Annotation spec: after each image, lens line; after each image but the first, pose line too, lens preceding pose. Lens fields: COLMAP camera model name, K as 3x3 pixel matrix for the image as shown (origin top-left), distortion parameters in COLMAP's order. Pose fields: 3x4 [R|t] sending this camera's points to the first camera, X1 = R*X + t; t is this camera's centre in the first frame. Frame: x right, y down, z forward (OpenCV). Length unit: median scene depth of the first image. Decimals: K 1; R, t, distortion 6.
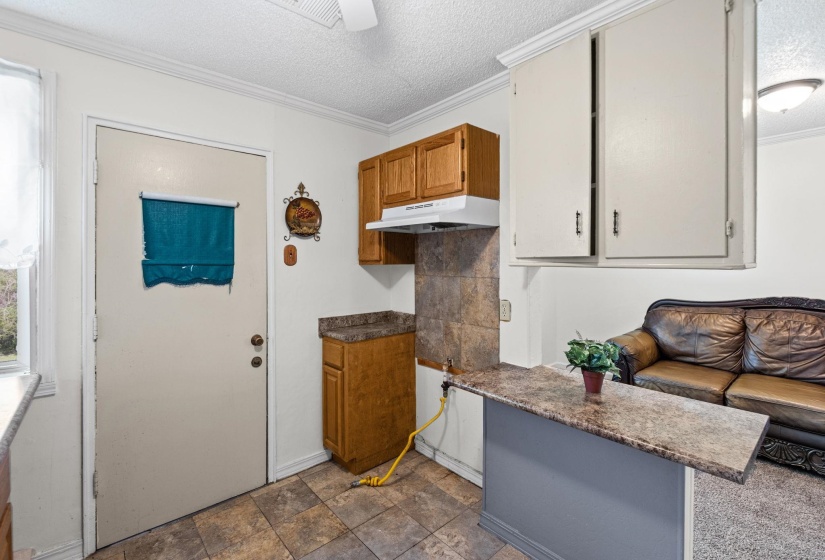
lens RADIAL K [[371.3, 0, 412.5], [0, 371.3, 280.0], [0, 0, 1]] dist [-0.001507, -0.001383]
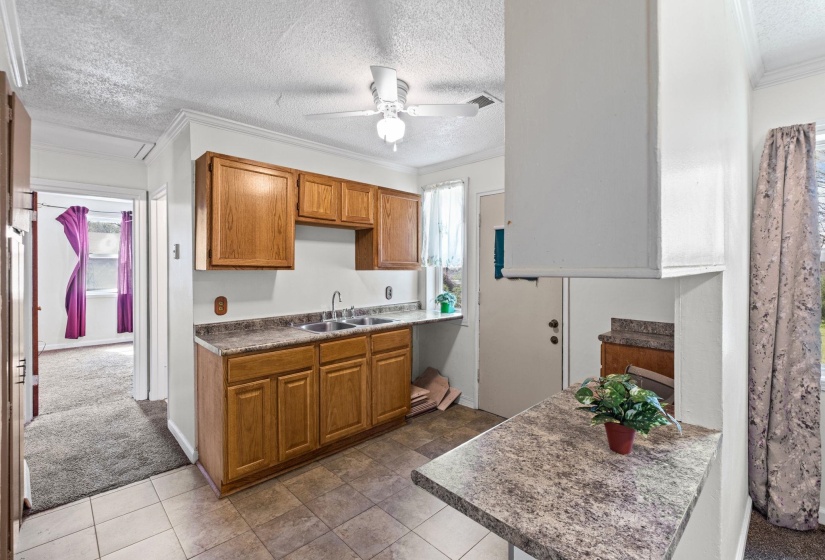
lens RADIAL K [[371.3, 0, 412.5], [0, 371.3, 280.0], [0, 0, 1]] dist [-0.001507, -0.001383]
pose [[0.047969, 0.042351, -0.997951, 1.340816], [-0.047649, 0.998060, 0.040065, -0.033518], [0.997712, 0.045629, 0.049894, 0.650609]]
